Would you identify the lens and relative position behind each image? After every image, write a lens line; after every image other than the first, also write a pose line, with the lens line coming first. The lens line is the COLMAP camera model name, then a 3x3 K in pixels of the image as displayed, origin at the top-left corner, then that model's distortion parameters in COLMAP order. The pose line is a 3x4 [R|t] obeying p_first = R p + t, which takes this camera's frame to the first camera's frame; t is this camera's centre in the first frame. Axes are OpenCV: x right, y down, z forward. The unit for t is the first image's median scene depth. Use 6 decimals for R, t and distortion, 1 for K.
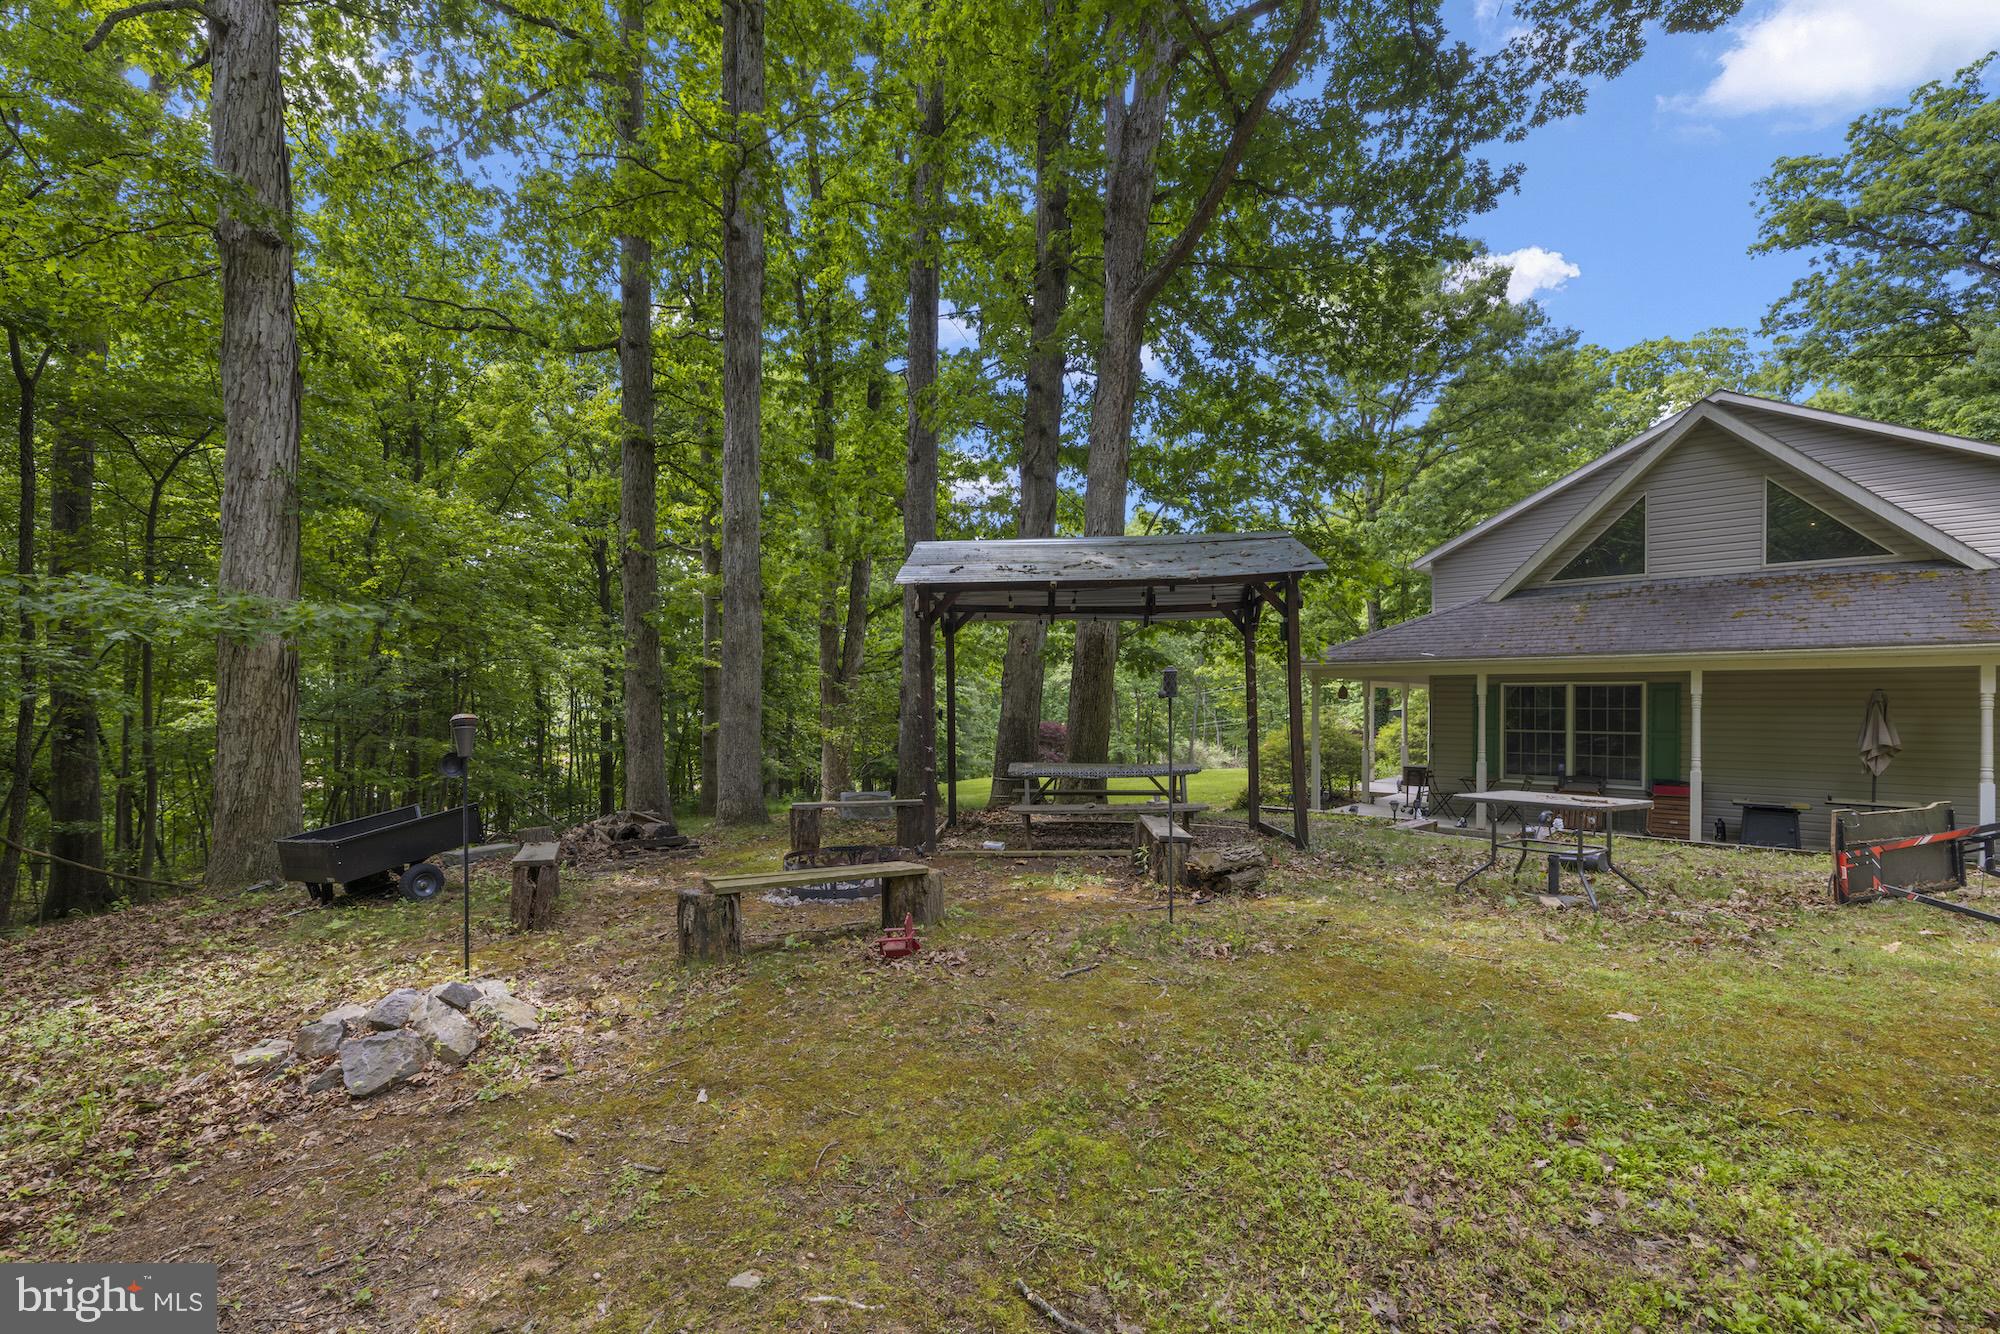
lens RADIAL K [[846.9, 0, 998.6], [0, 846.9, 701.0], [0, 0, 1]] dist [0.001756, 0.000064]
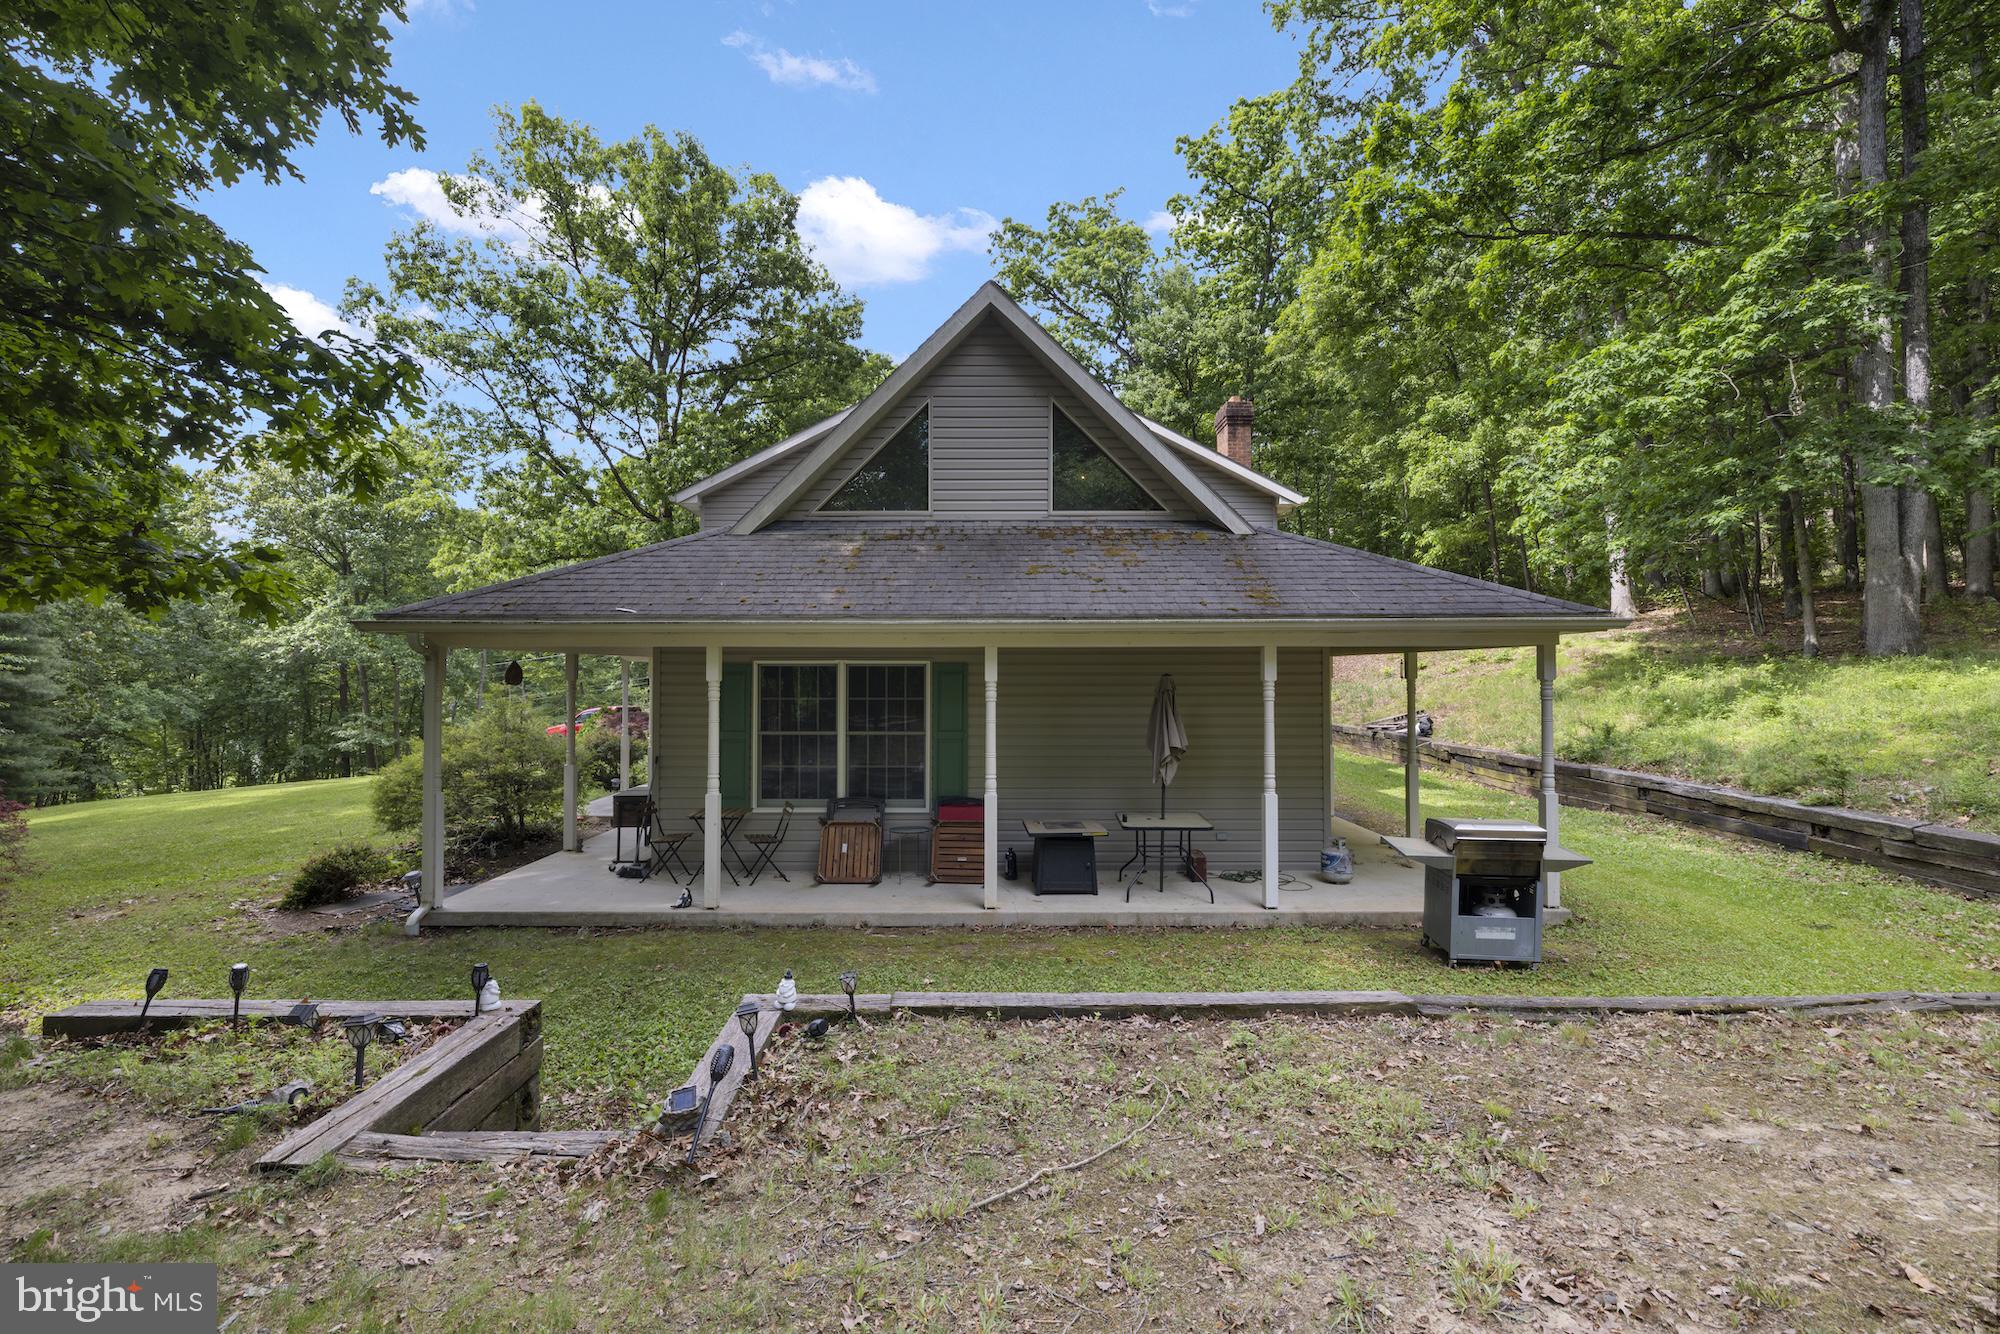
lens RADIAL K [[848.2, 0, 983.9], [0, 848.2, 662.2], [0, 0, 1]] dist [0.000669, 0.000582]
pose [[0.744457, 0.004662, 0.667654, 0.326081], [0.002033, 0.999955, -0.009250, -0.015376], [-0.667667, 0.008244, 0.744414, 0.445779]]
